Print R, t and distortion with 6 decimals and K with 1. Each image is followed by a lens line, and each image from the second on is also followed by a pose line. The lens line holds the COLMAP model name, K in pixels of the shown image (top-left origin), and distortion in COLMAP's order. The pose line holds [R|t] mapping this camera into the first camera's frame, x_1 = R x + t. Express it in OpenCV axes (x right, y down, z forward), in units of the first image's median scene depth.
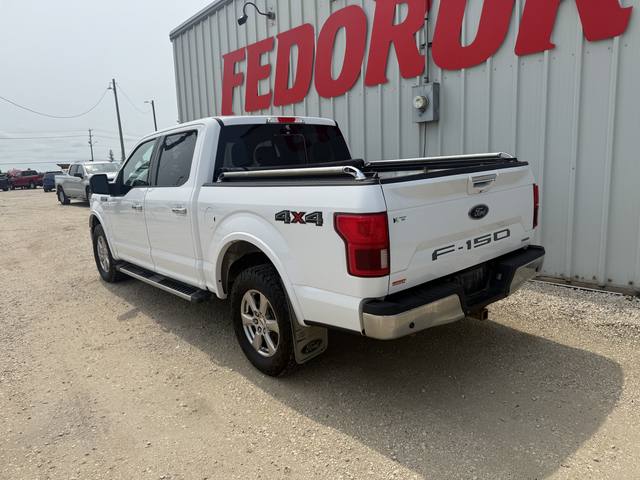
lens RADIAL K [[443.7, 0, 320.0], [0, 443.7, 240.0], [0, 0, 1]] dist [0.074489, -0.101558]
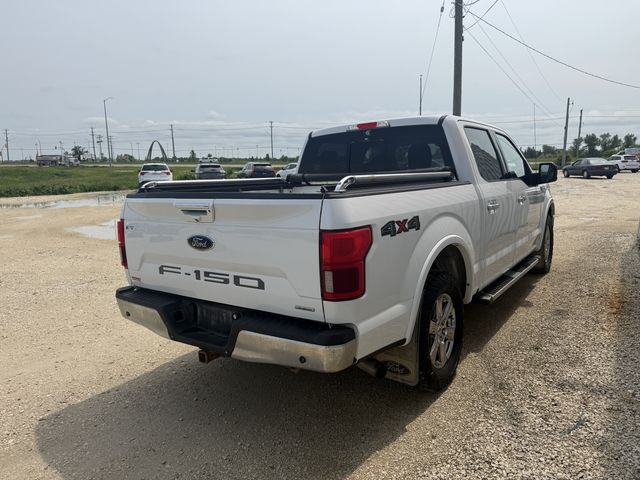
lens RADIAL K [[443.7, 0, 320.0], [0, 443.7, 240.0], [0, 0, 1]] dist [0.074489, -0.101558]
pose [[0.245454, 0.197384, -0.949101, 0.860499], [-0.150574, 0.974932, 0.163815, -0.170890], [0.957643, 0.102701, 0.269022, 0.670524]]
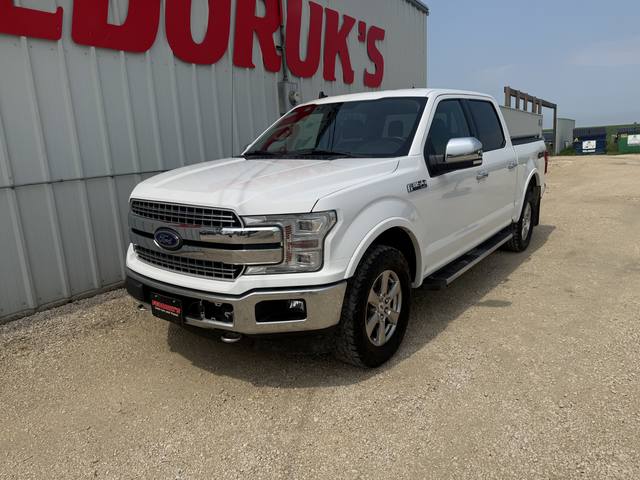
lens RADIAL K [[443.7, 0, 320.0], [0, 443.7, 240.0], [0, 0, 1]] dist [0.074489, -0.101558]
pose [[-0.194621, -0.155646, 0.968451, -1.342704], [0.221164, 0.954942, 0.197920, -0.218574], [-0.955620, 0.252706, -0.151428, 1.624299]]
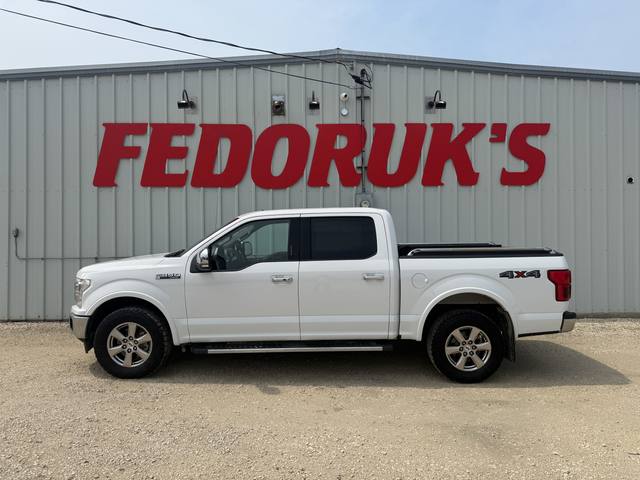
lens RADIAL K [[443.7, 0, 320.0], [0, 443.7, 240.0], [0, 0, 1]] dist [0.074489, -0.101558]
pose [[0.665519, 0.035655, 0.745529, -1.258229], [0.102345, 0.985064, -0.138472, -0.012485], [-0.739331, 0.168457, 0.651929, 0.252871]]
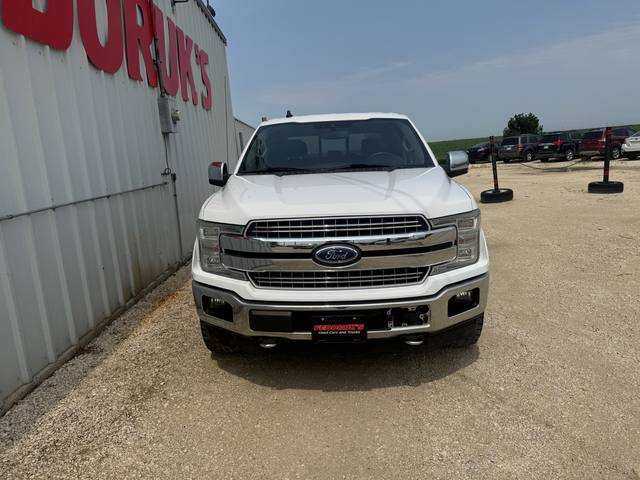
lens RADIAL K [[443.7, 0, 320.0], [0, 443.7, 240.0], [0, 0, 1]] dist [0.074489, -0.101558]
pose [[-0.718713, -0.042402, 0.694012, -1.076635], [0.208507, 0.939059, 0.273301, -0.330275], [-0.663307, 0.341132, -0.666073, 2.149335]]
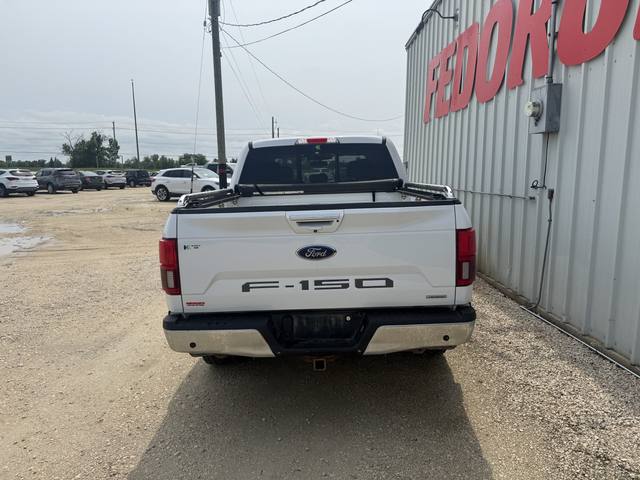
lens RADIAL K [[443.7, 0, 320.0], [0, 443.7, 240.0], [0, 0, 1]] dist [0.074489, -0.101558]
pose [[0.755369, 0.137857, -0.640635, 0.642381], [-0.132645, 0.989550, 0.056537, -0.095936], [0.641734, 0.042271, 0.765762, 0.202942]]
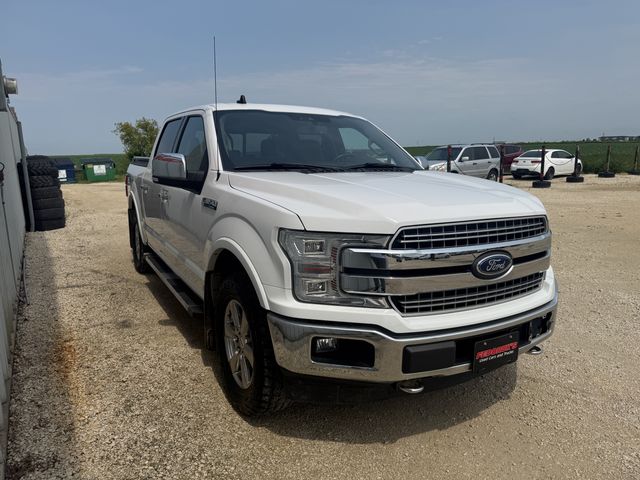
lens RADIAL K [[443.7, 0, 320.0], [0, 443.7, 240.0], [0, 0, 1]] dist [0.074489, -0.101558]
pose [[-0.973788, 0.014017, 0.227025, -0.596817], [0.091433, 0.938032, 0.334270, -0.357912], [-0.208271, 0.346265, -0.914726, 2.240435]]
